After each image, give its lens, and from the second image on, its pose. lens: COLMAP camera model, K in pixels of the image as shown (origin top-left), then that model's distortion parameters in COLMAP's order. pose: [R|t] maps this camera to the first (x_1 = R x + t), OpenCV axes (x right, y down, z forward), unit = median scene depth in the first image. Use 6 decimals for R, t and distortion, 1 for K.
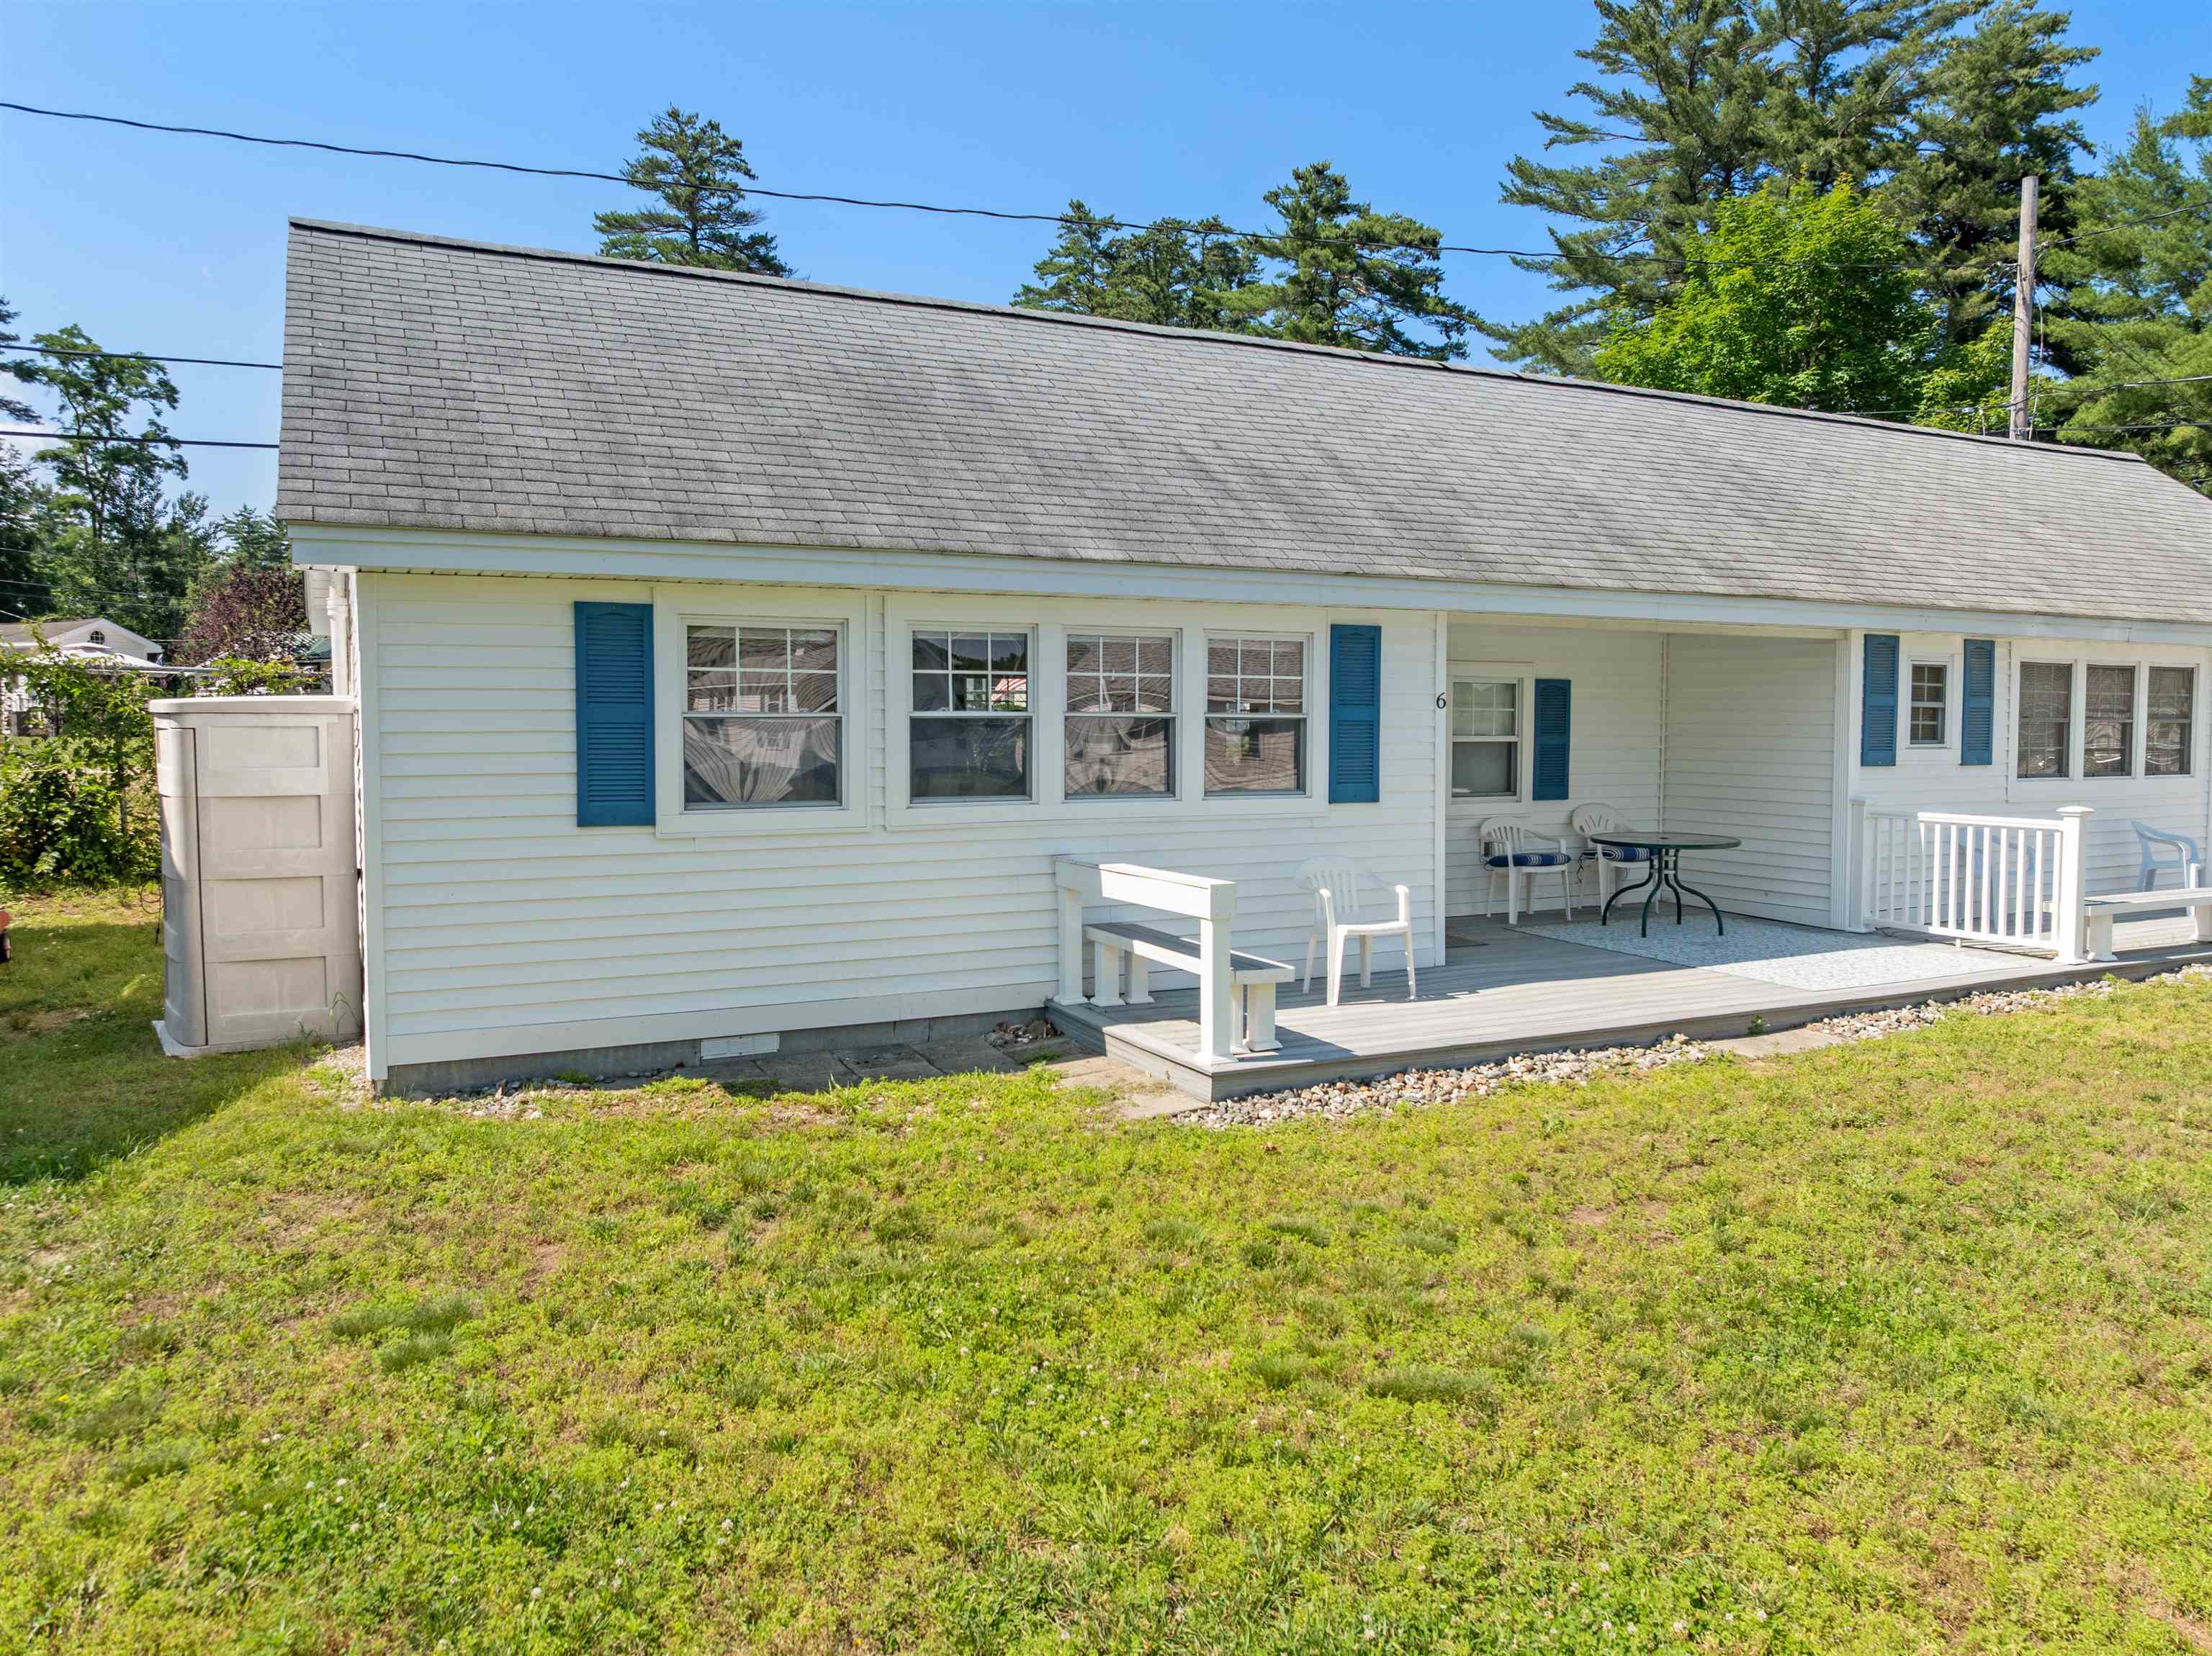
lens RADIAL K [[1577.5, 0, 1101.1], [0, 1577.5, 825.9], [0, 0, 1]] dist [-0.046092, 0.013186]
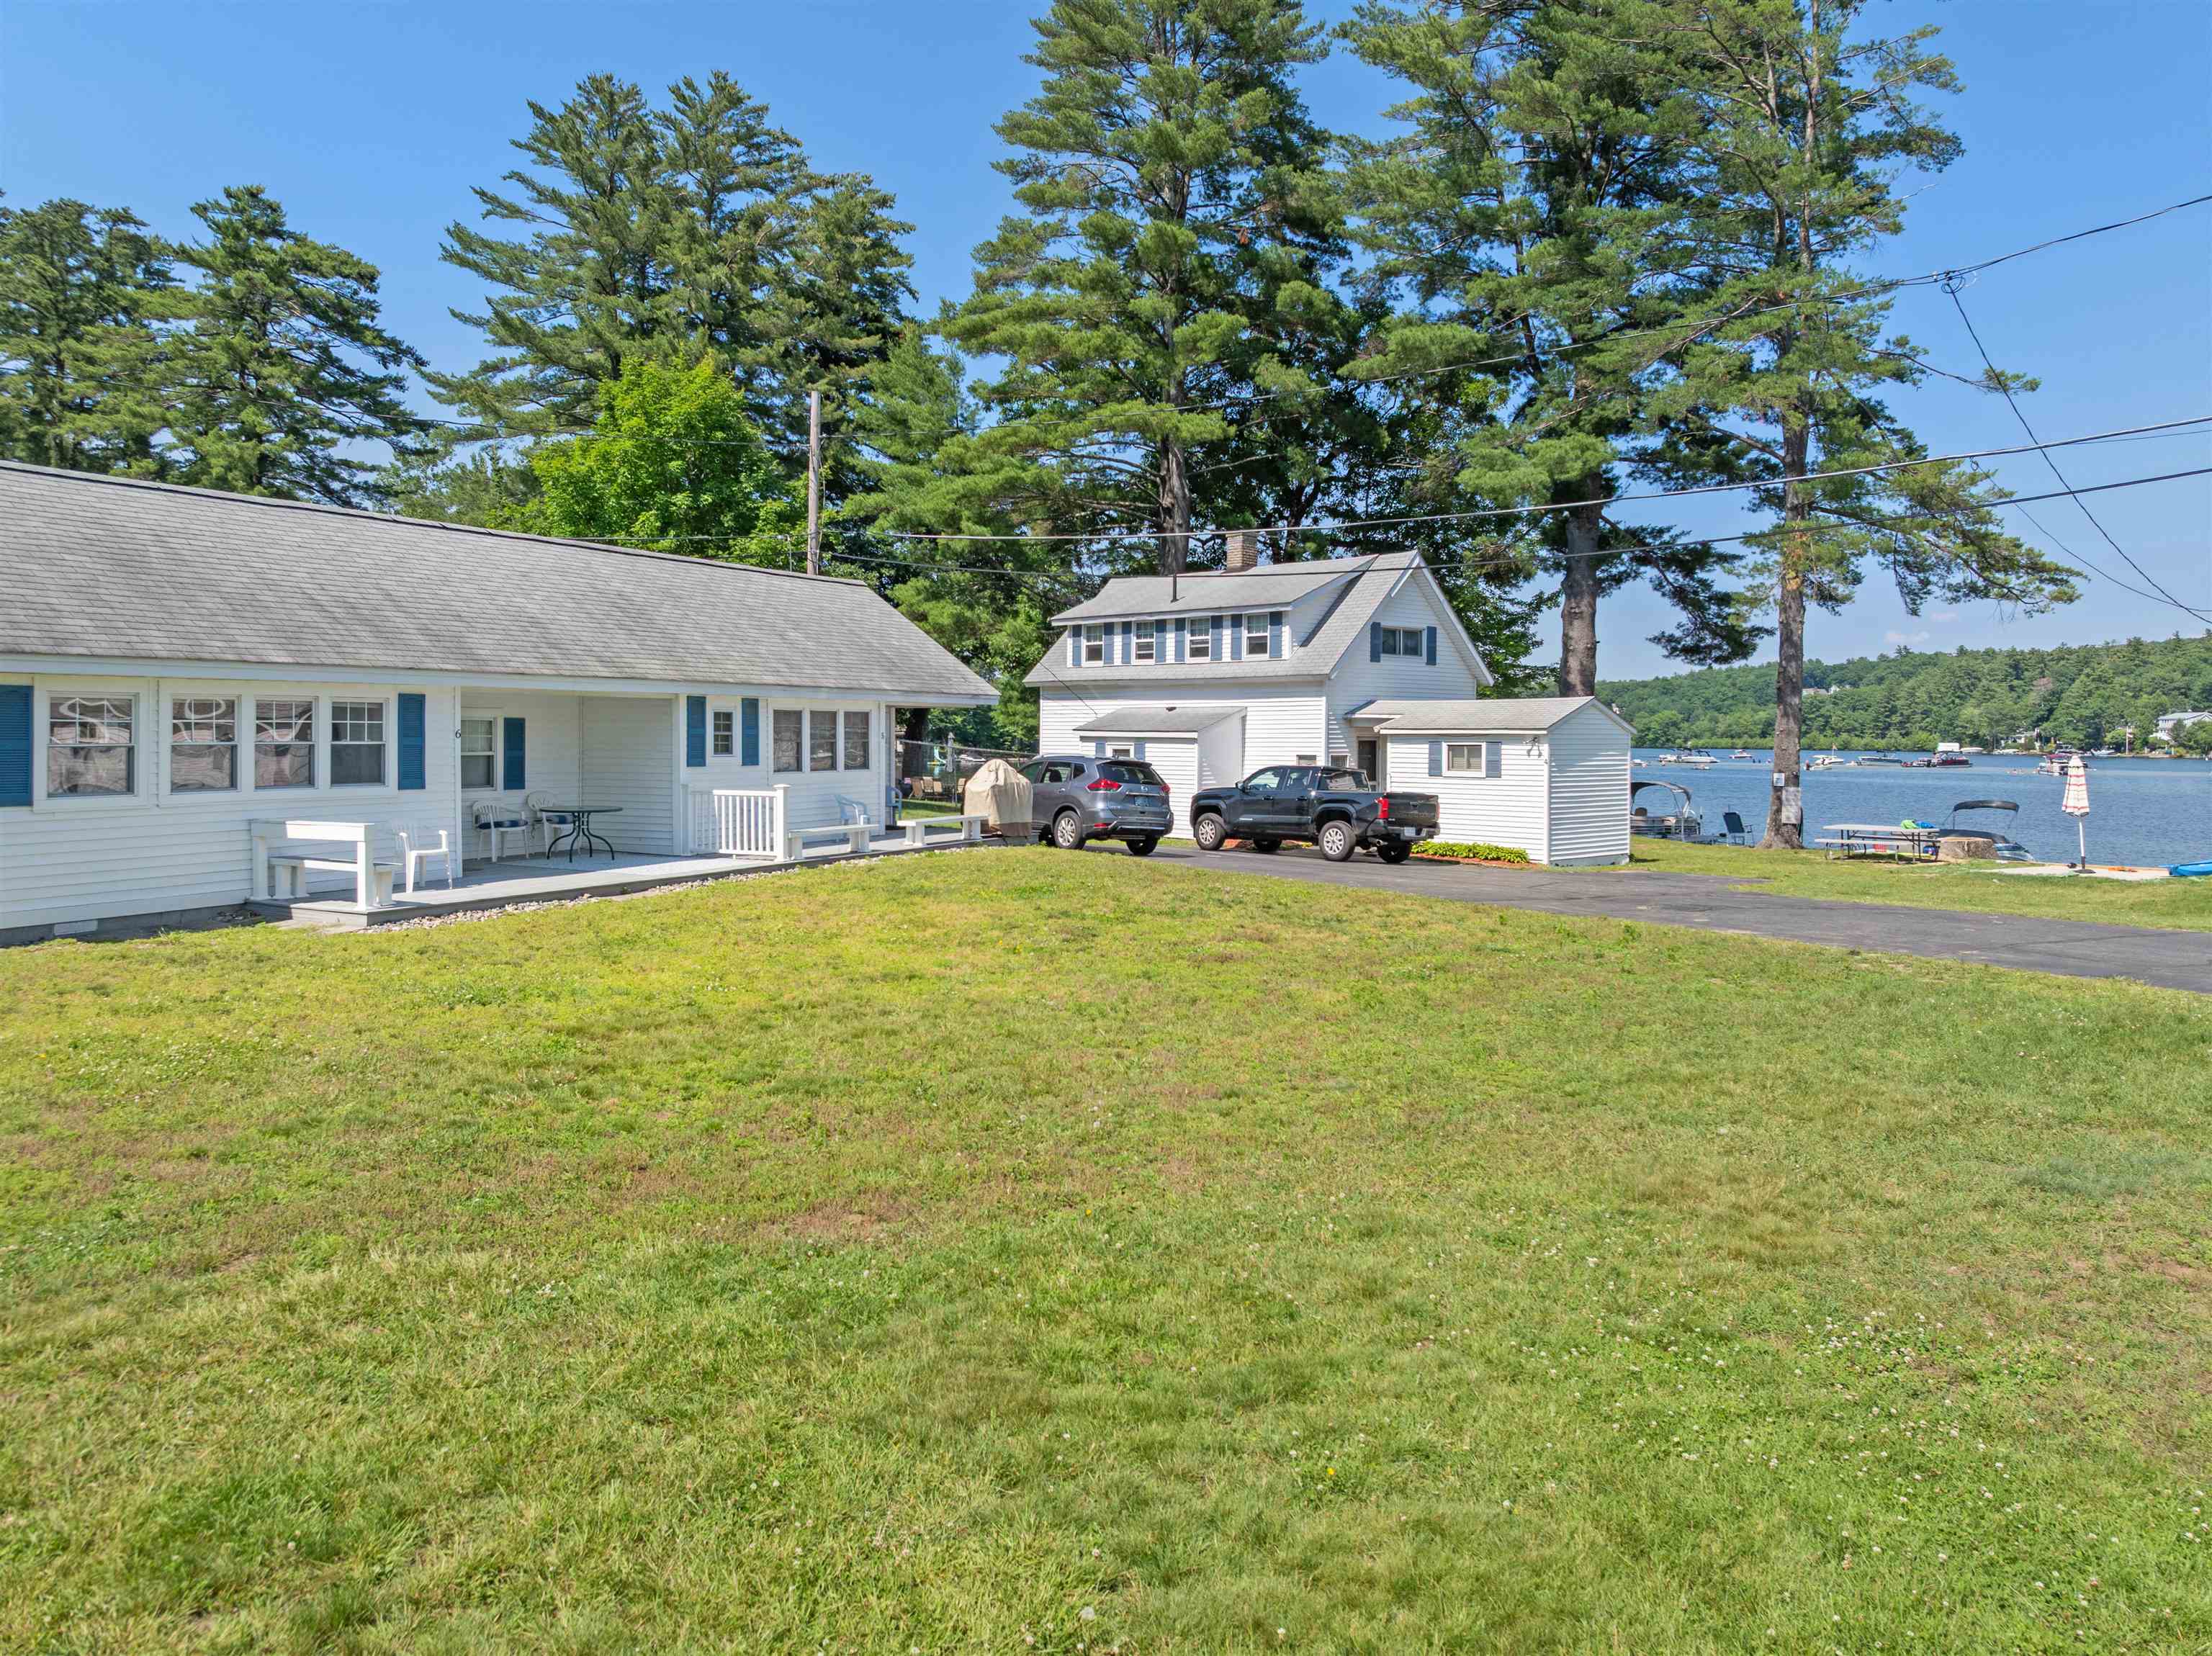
lens RADIAL K [[1606.5, 0, 1133.5], [0, 1606.5, 739.4], [0, 0, 1]] dist [-0.037637, 0.008546]
pose [[0.786315, -0.001206, 0.617825, -0.249012], [0.038171, 0.998183, -0.046632, 0.035001], [-0.616646, 0.060250, 0.784931, -0.753075]]
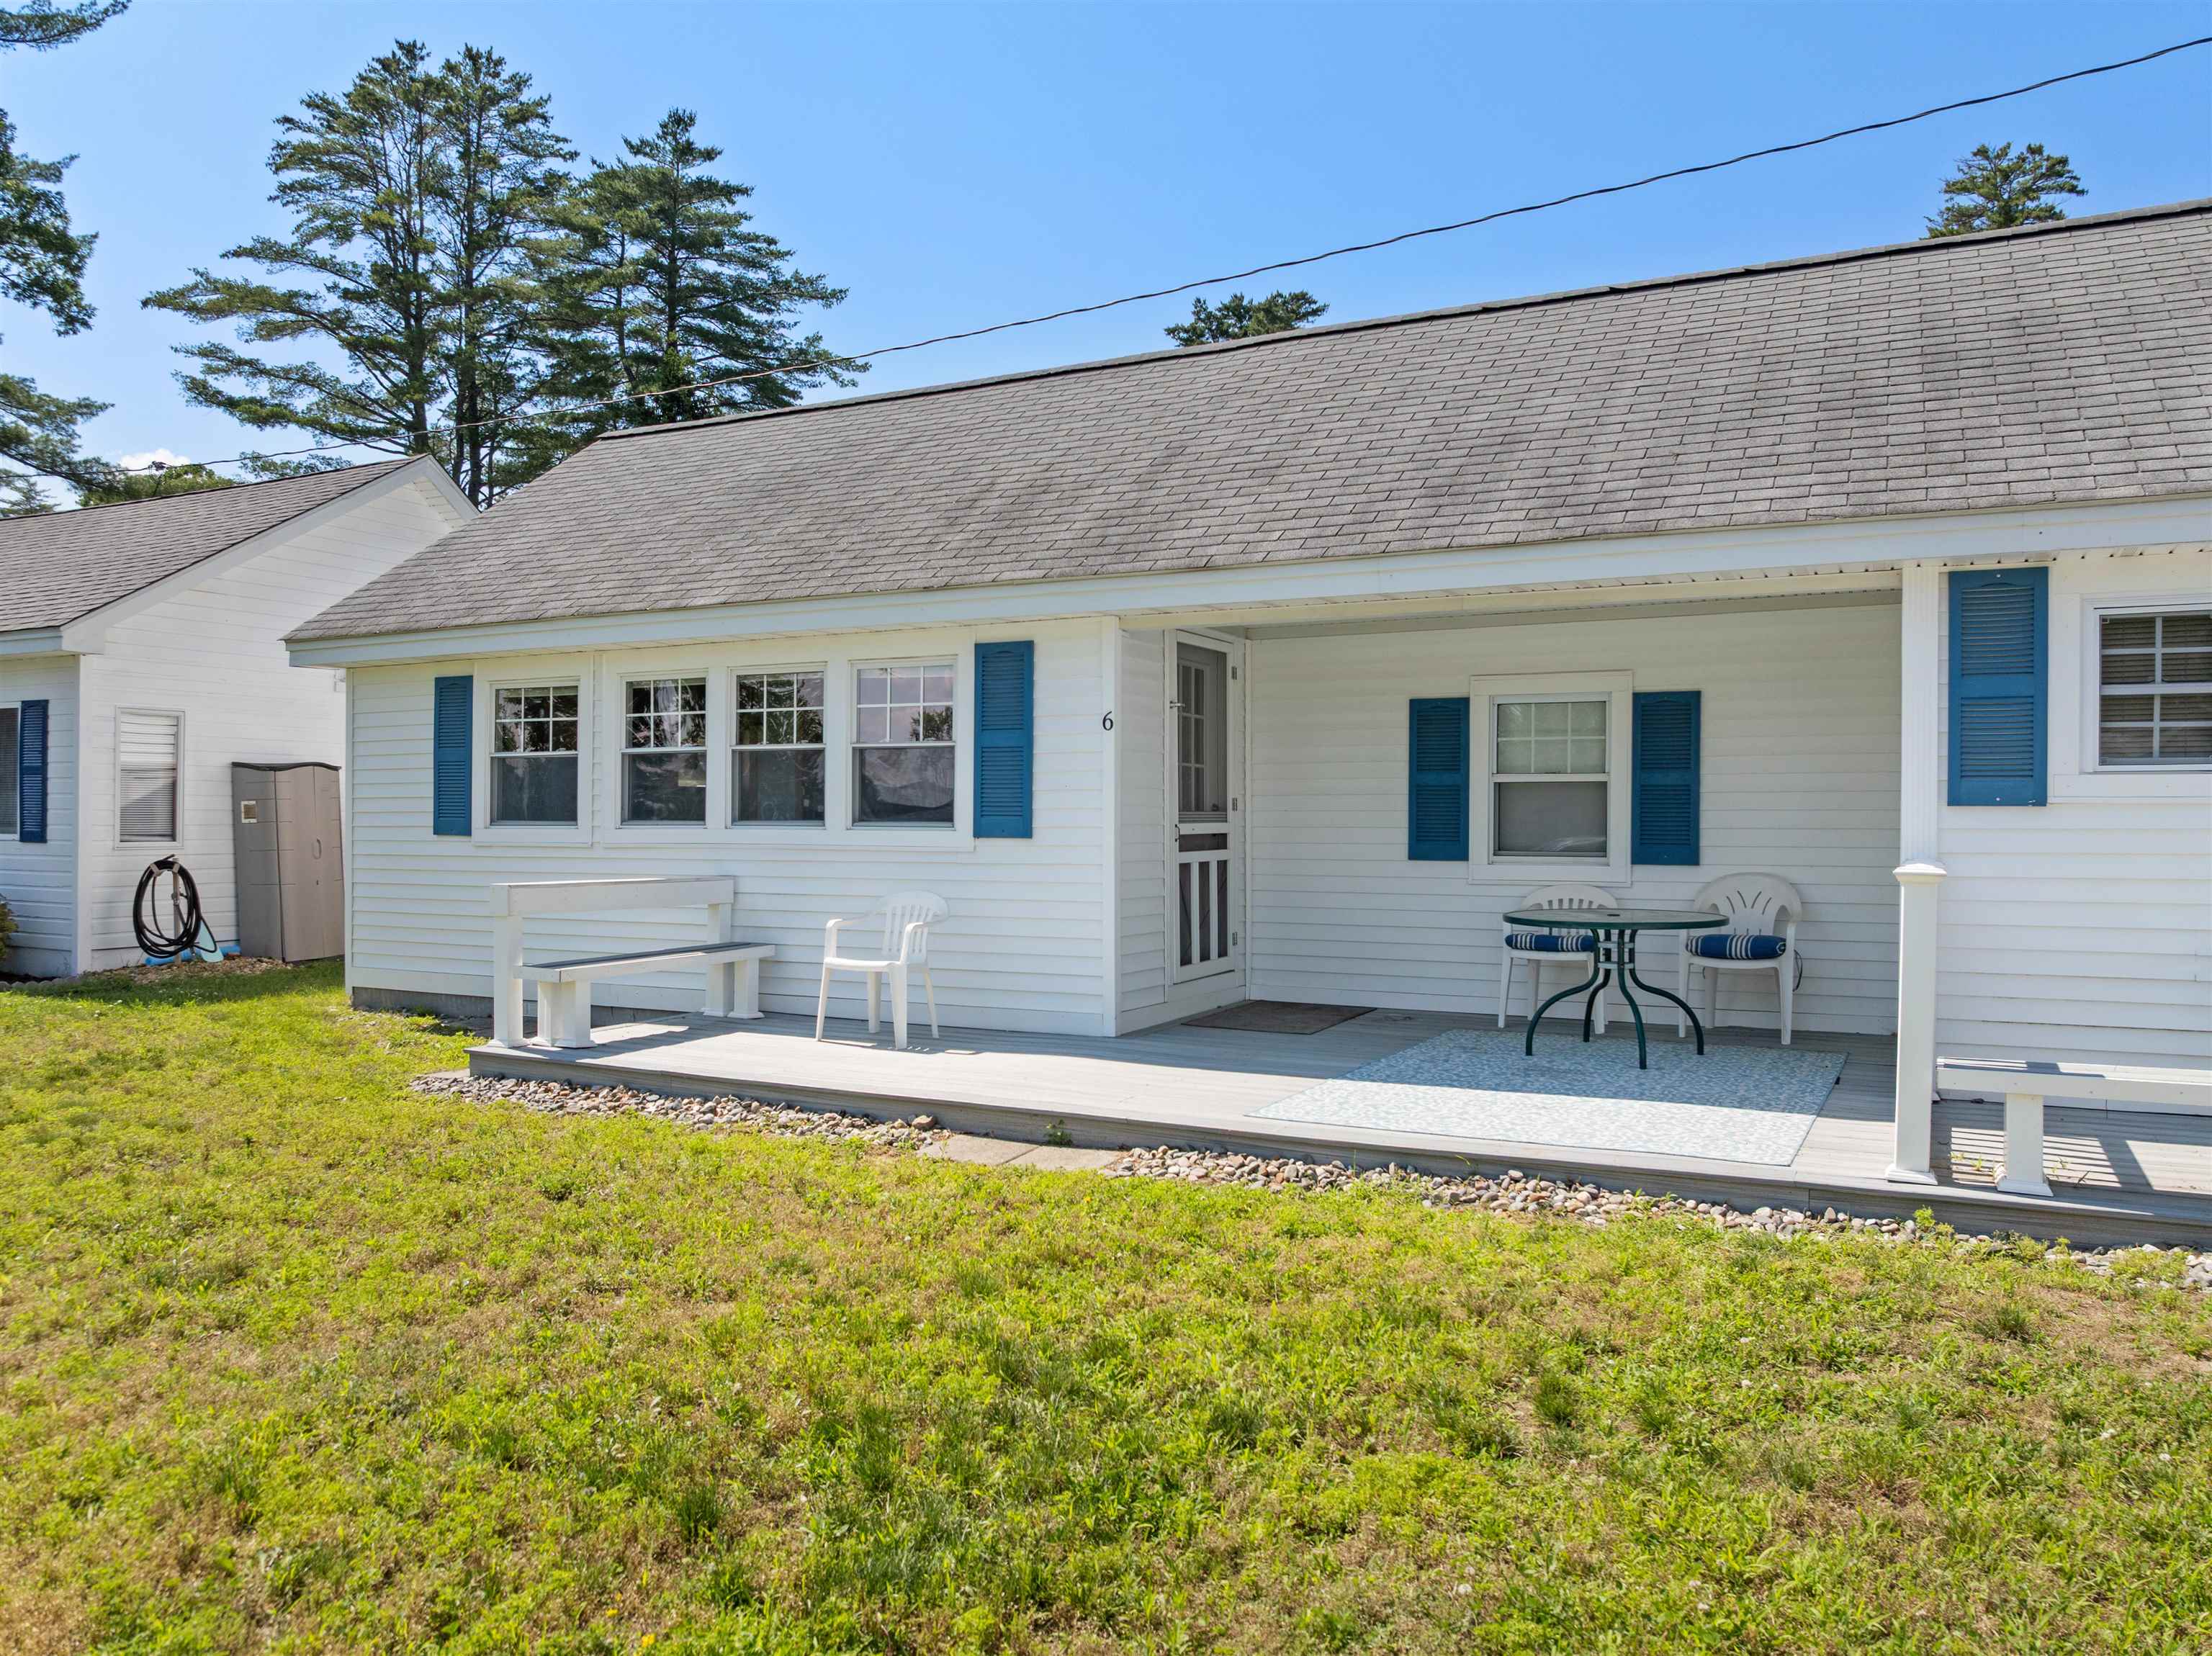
lens RADIAL K [[1577.5, 0, 1101.1], [0, 1577.5, 825.9], [0, 0, 1]] dist [-0.046092, 0.013186]
pose [[0.588693, 0.001221, -0.808356, 0.698017], [-0.058340, 0.997455, -0.040979, 0.009345], [0.806249, 0.071284, 0.587266, 0.390178]]
